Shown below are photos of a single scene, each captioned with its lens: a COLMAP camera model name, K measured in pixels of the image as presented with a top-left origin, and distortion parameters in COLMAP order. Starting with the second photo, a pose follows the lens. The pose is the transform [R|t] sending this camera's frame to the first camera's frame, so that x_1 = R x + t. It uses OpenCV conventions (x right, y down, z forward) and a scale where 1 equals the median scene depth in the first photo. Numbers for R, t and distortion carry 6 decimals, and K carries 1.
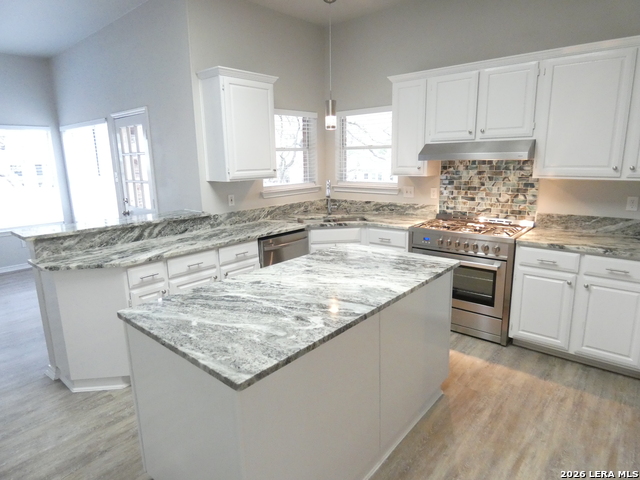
lens RADIAL K [[378.4, 0, 322.0], [0, 378.4, 239.7], [0, 0, 1]] dist [-0.014246, 0.004103]
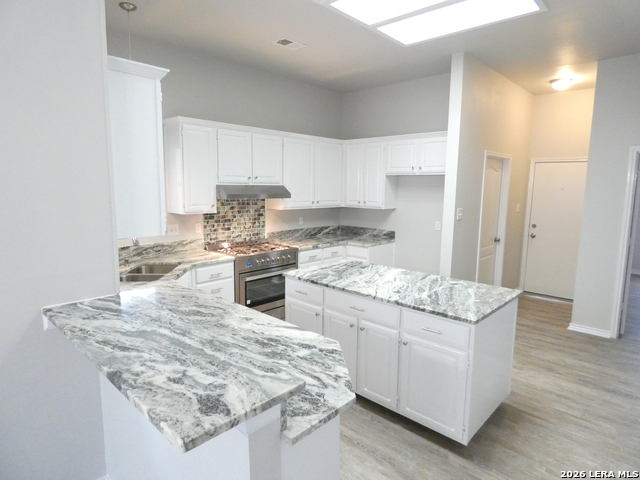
lens RADIAL K [[378.4, 0, 317.9], [0, 378.4, 239.9], [0, 0, 1]] dist [-0.014246, 0.004103]
pose [[0.057554, -0.120079, 0.991095, -0.973285], [0.197533, 0.974483, 0.106595, -0.173767], [-0.978605, 0.189639, 0.079805, 0.731642]]
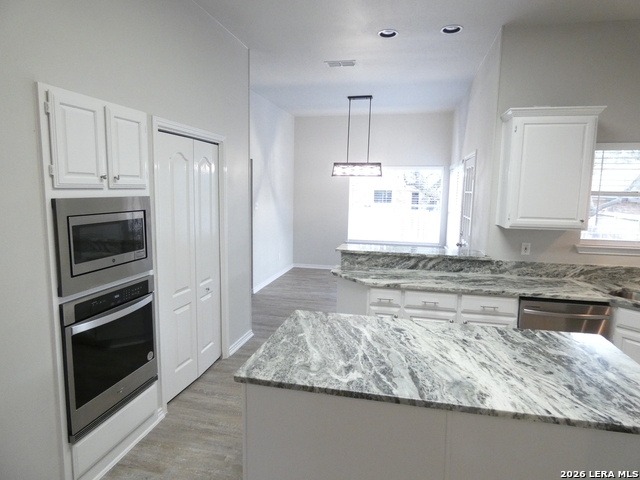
lens RADIAL K [[378.4, 0, 321.8], [0, 378.4, 238.2], [0, 0, 1]] dist [-0.014246, 0.004103]
pose [[0.466872, 0.139608, -0.873236, 0.377336], [-0.207282, 0.977227, 0.045411, -0.084925], [0.859689, 0.159805, 0.485178, 0.185371]]
